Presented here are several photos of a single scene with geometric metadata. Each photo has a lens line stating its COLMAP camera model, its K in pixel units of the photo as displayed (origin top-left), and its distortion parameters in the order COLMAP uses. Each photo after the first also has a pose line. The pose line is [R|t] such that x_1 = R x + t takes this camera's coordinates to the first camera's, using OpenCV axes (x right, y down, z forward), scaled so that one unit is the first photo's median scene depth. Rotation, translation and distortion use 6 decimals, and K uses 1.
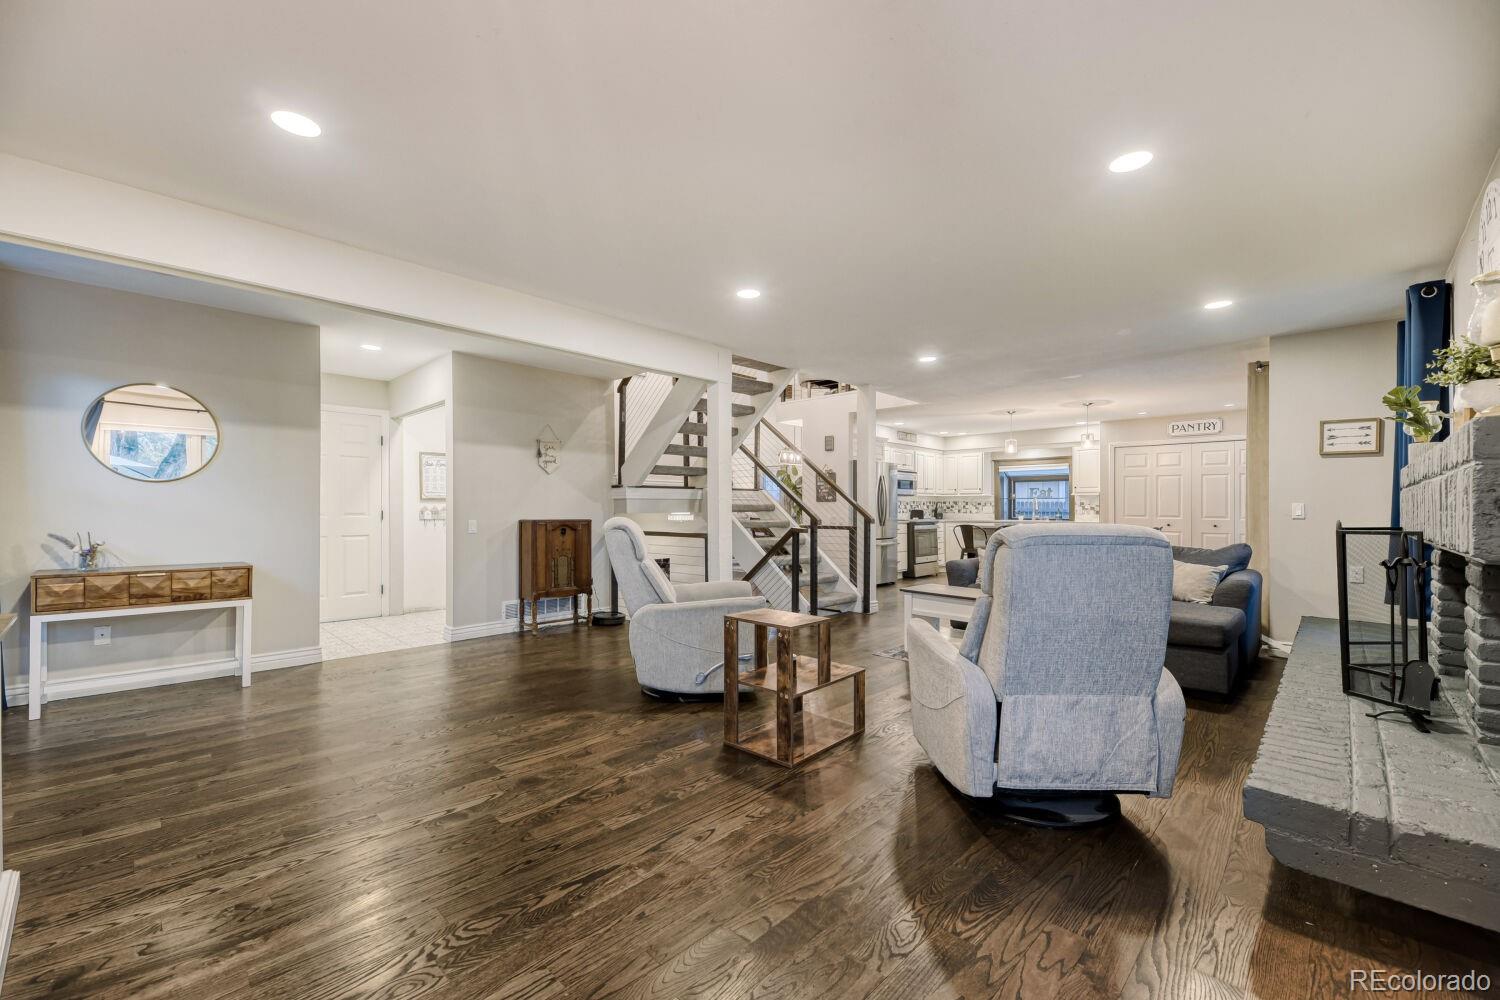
lens RADIAL K [[622.2, 0, 732.5], [0, 622.2, 508.7], [0, 0, 1]] dist [0.002068, 0.000130]
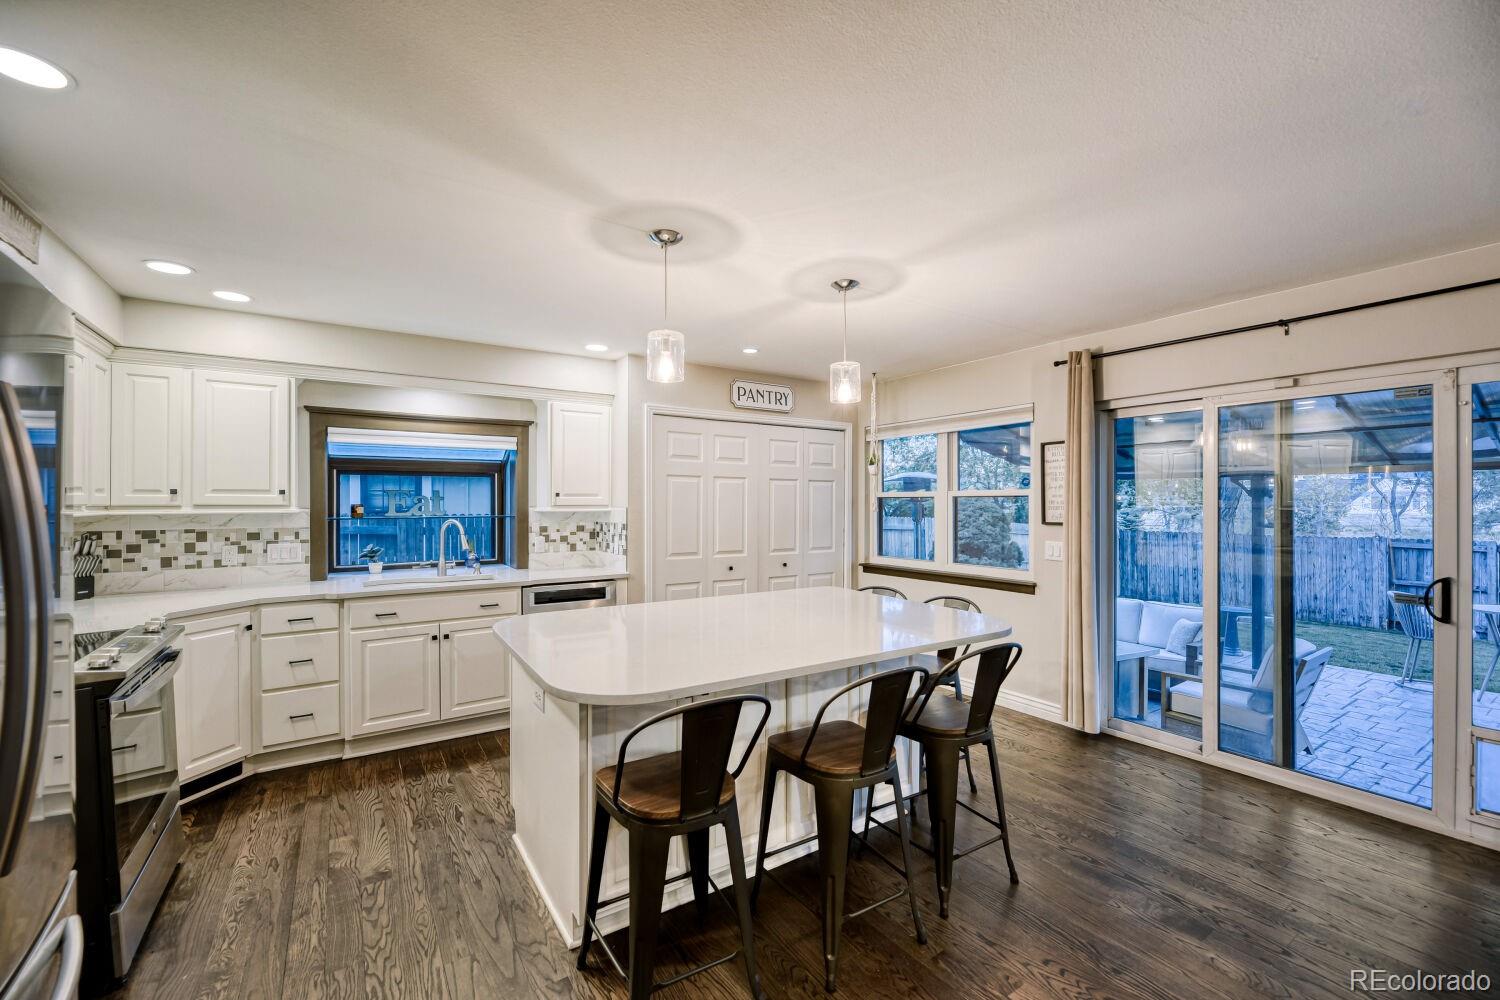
lens RADIAL K [[622.2, 0, 747.0], [0, 622.2, 499.3], [0, 0, 1]] dist [0.002068, 0.000130]
pose [[0.210642, -0.000759, 0.977563, 0.143562], [-0.001319, 0.999999, 0.001061, -0.029331], [-0.977562, -0.001513, 0.210641, 0.728312]]
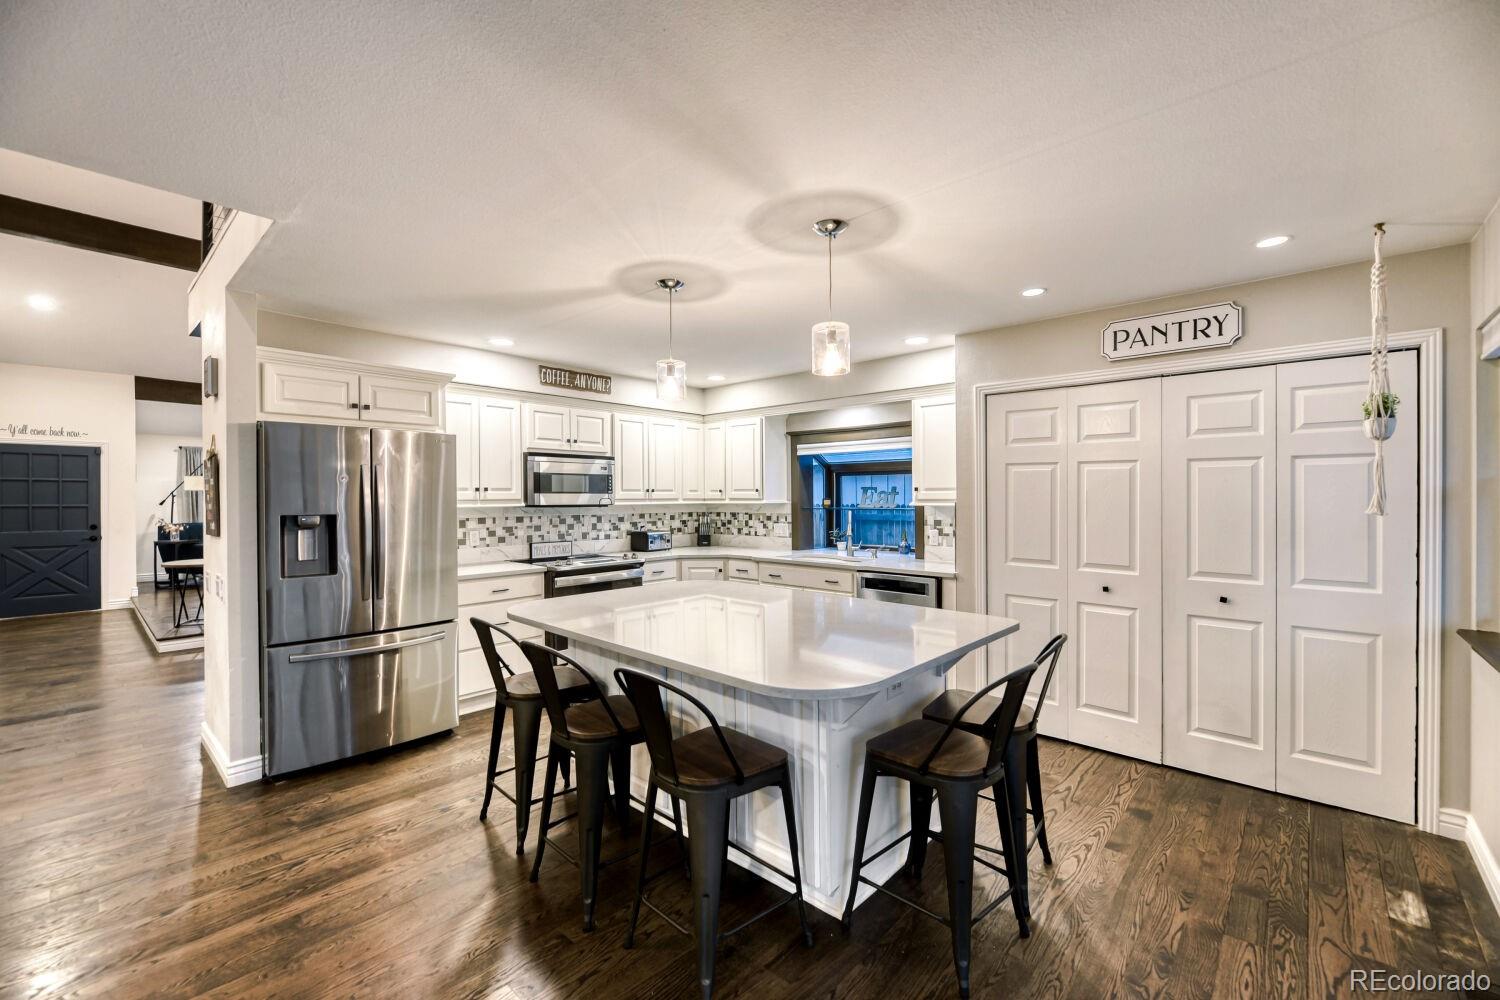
lens RADIAL K [[622.2, 0, 753.2], [0, 622.2, 494.1], [0, 0, 1]] dist [0.002068, 0.000130]
pose [[0.999198, -0.005742, 0.039616, 0.388831], [0.005862, 0.999979, -0.002910, -0.027811], [-0.039598, 0.003140, 0.999211, 0.518812]]
